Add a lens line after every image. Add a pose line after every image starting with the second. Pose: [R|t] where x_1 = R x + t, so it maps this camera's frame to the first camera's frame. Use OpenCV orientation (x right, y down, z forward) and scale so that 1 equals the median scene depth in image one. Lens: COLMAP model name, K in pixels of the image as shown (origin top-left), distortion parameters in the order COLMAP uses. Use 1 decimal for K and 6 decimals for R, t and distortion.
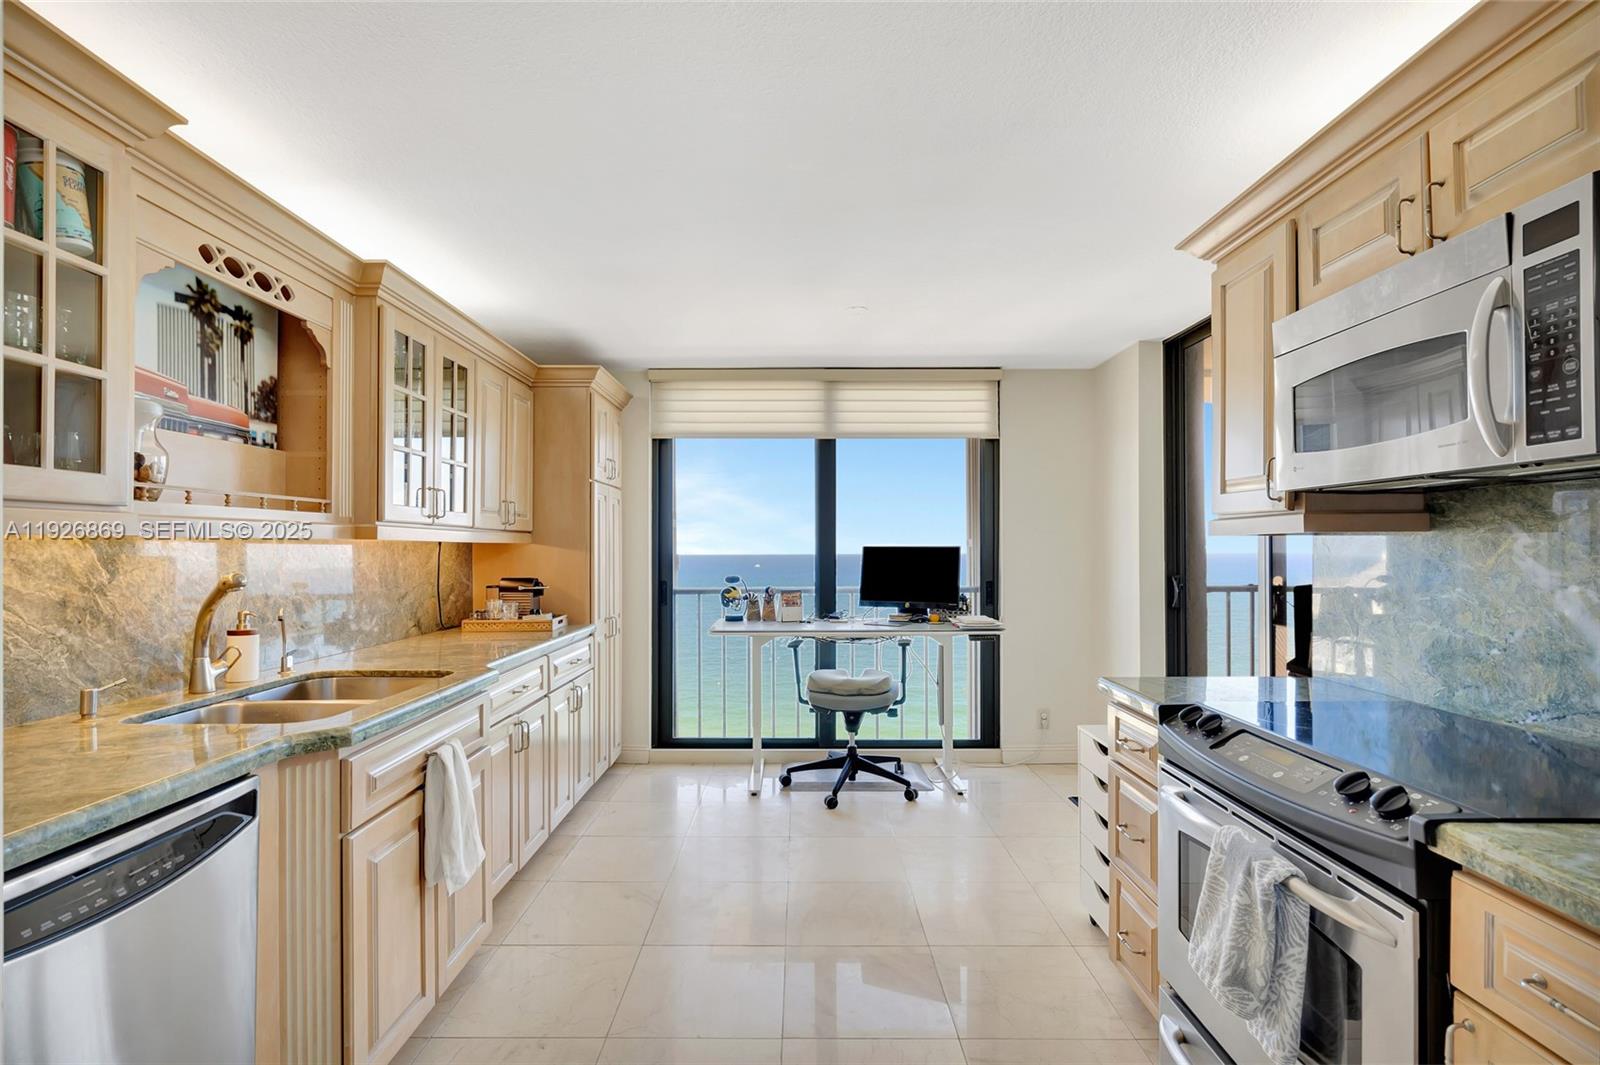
lens RADIAL K [[765.1, 0, 790.0], [0, 765.1, 548.5], [0, 0, 1]] dist [0.000602, 0.001839]
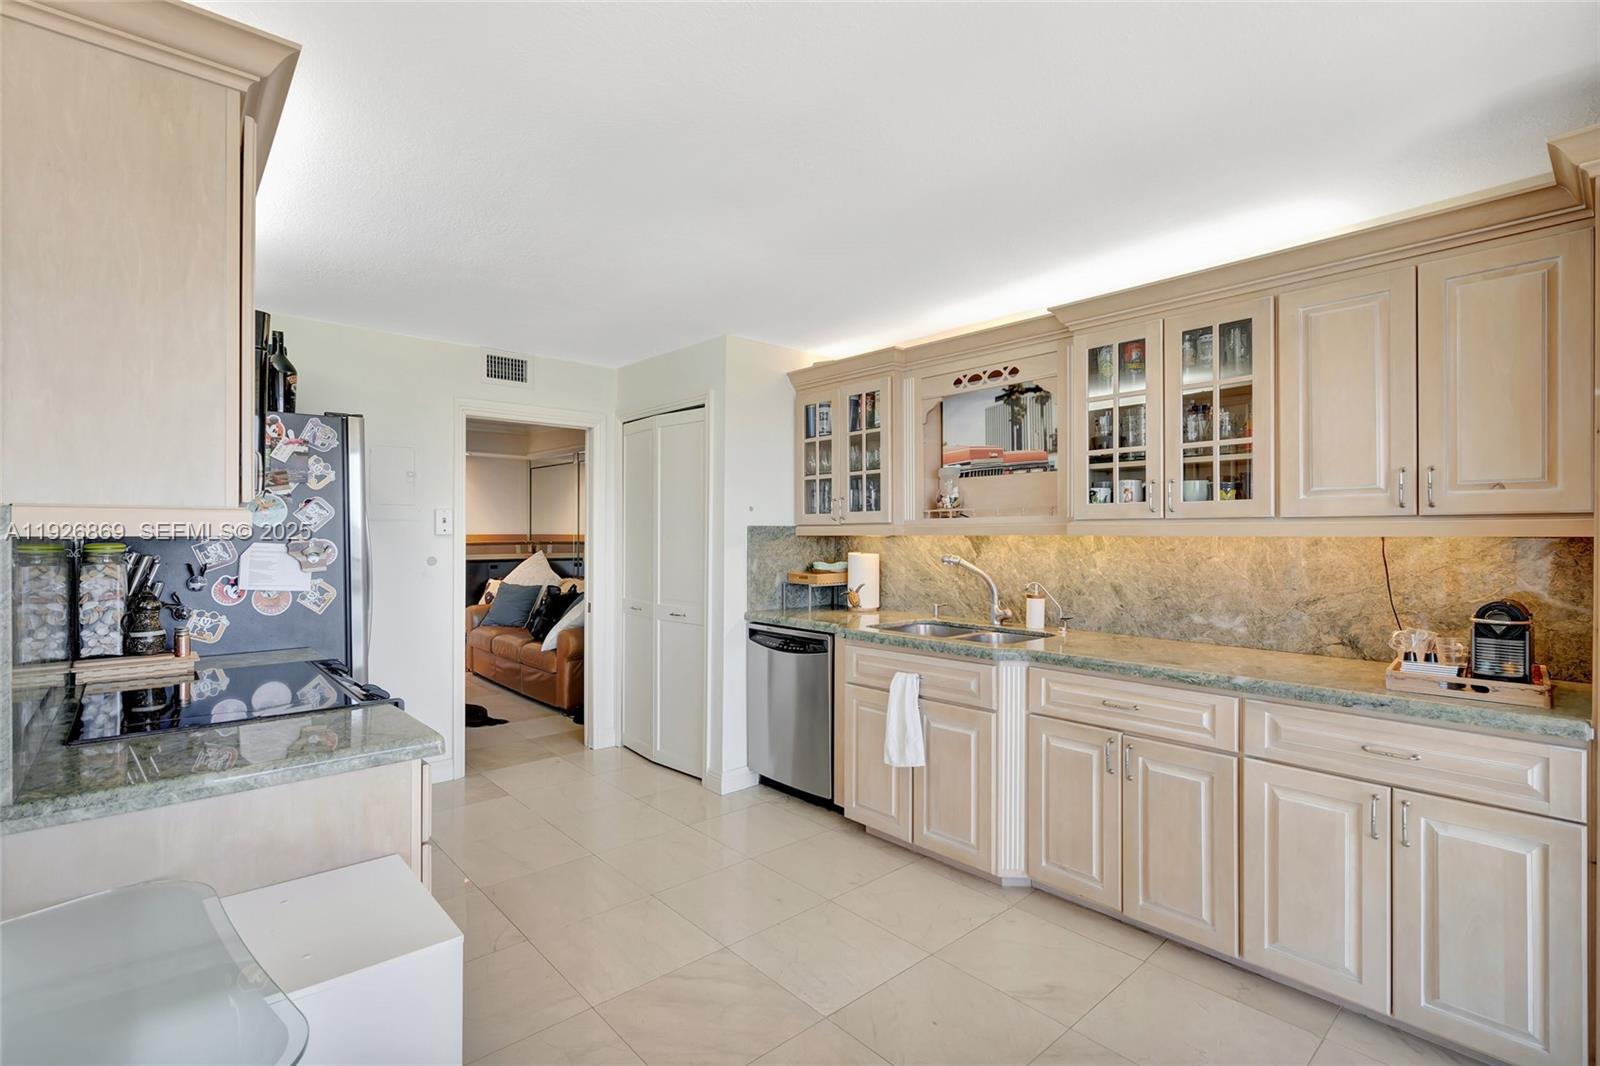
lens RADIAL K [[737.6, 0, 800.0], [0, 737.6, 533.0], [0, 0, 1]] dist [-0.001658, 0.000631]
pose [[-0.737525, -0.000910, -0.675319, 0.613849], [-0.000434, 1.000000, -0.000872, -0.014874], [0.675320, -0.000350, -0.737525, 1.737490]]
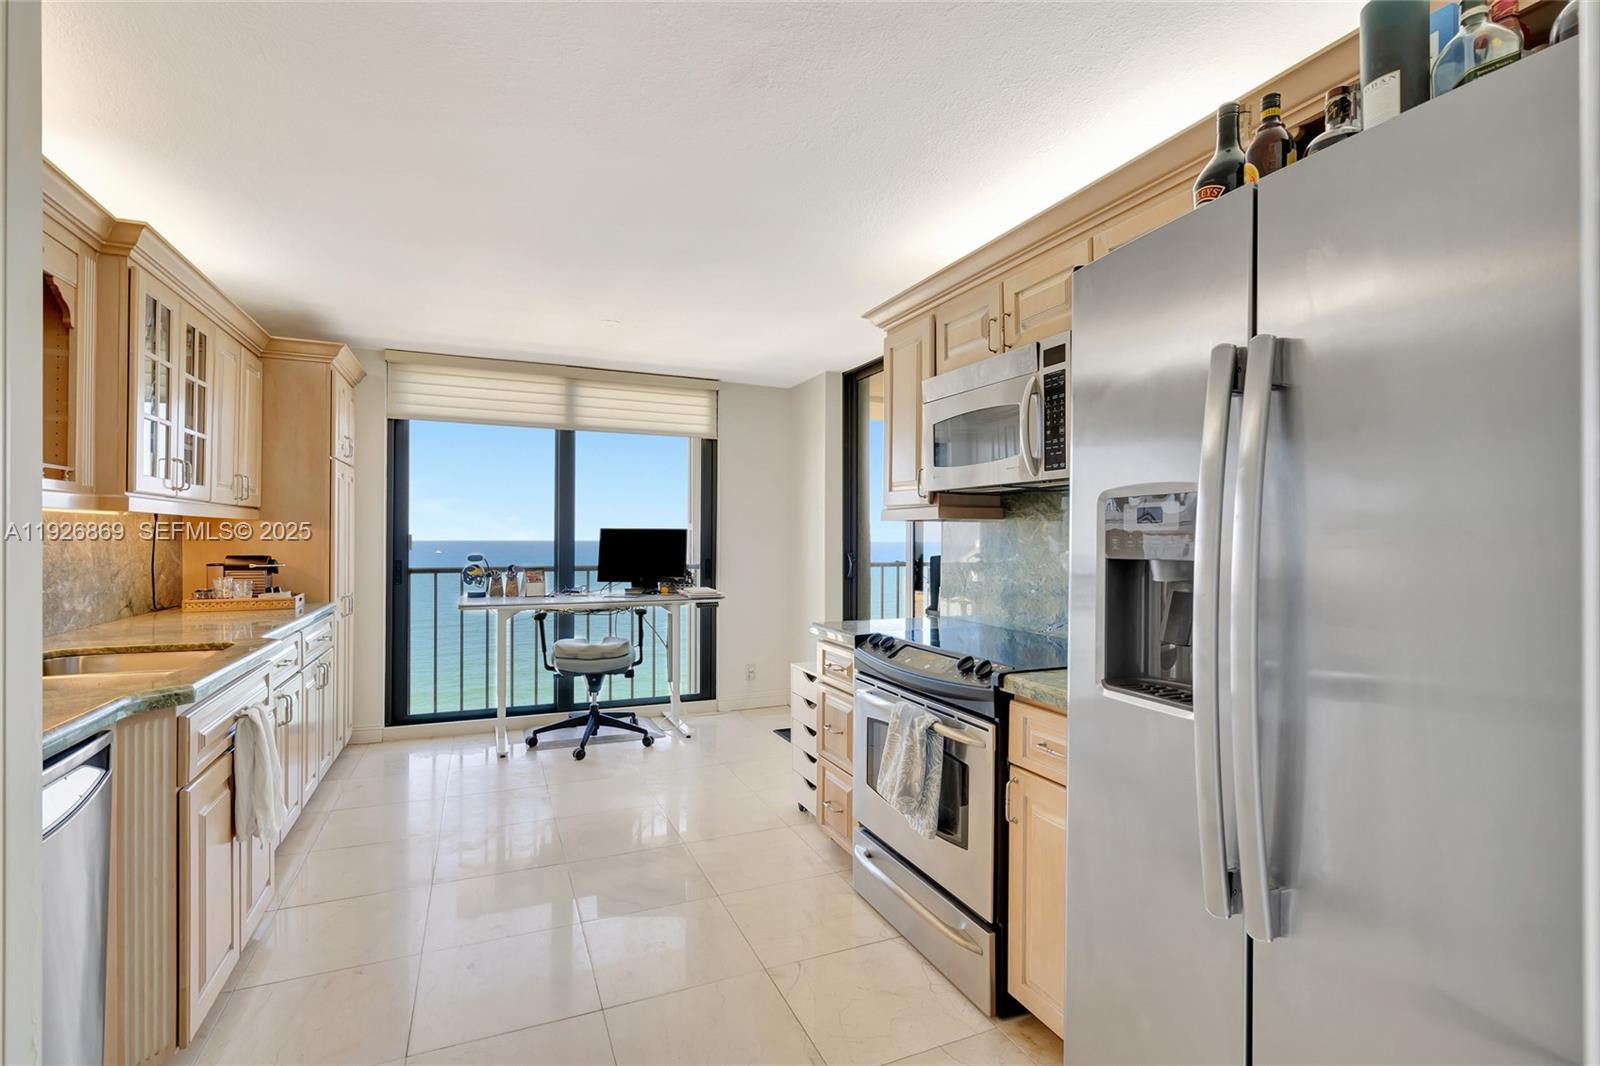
lens RADIAL K [[737.6, 0, 800.0], [0, 737.6, 533.0], [0, 0, 1]] dist [-0.001658, 0.000631]
pose [[0.911514, 0.009298, 0.411164, -0.170266], [-0.007897, 0.999956, -0.005105, 0.015655], [-0.411193, 0.001407, 0.911547, -0.211479]]
